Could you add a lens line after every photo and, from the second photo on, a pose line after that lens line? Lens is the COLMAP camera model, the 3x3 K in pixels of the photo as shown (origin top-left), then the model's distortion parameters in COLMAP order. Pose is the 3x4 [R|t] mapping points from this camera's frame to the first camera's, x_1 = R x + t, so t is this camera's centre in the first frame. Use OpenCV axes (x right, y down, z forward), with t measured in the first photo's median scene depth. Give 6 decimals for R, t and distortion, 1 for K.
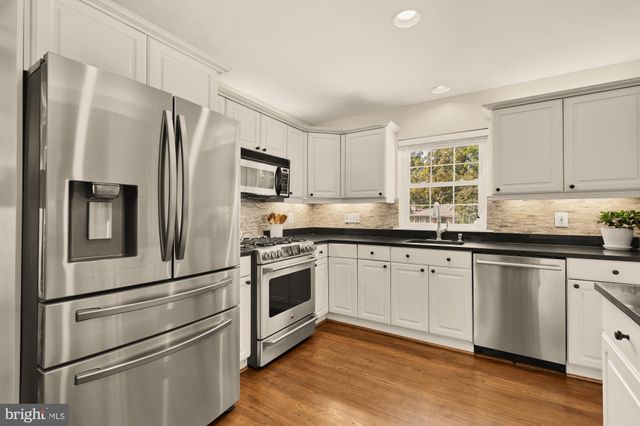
lens RADIAL K [[288.2, 0, 321.3], [0, 288.2, 212.8], [0, 0, 1]] dist [0.010847, -0.002089]
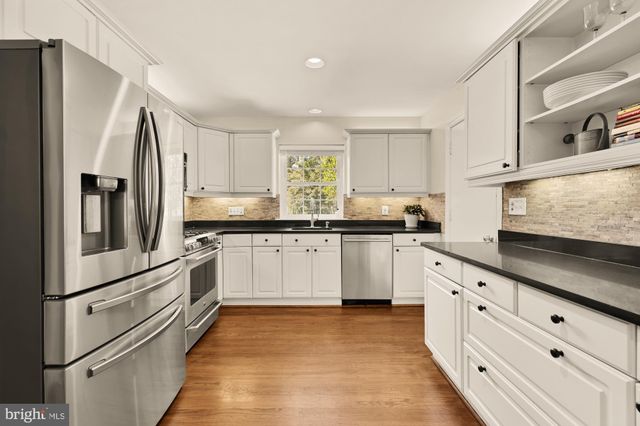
lens RADIAL K [[288.2, 0, 317.4], [0, 288.2, 210.2], [0, 0, 1]] dist [0.010847, -0.002089]
pose [[0.844684, -0.008050, 0.535205, -0.294186], [0.000033, 0.999888, 0.014987, -0.000249], [-0.535266, -0.012641, 0.844589, -0.108495]]
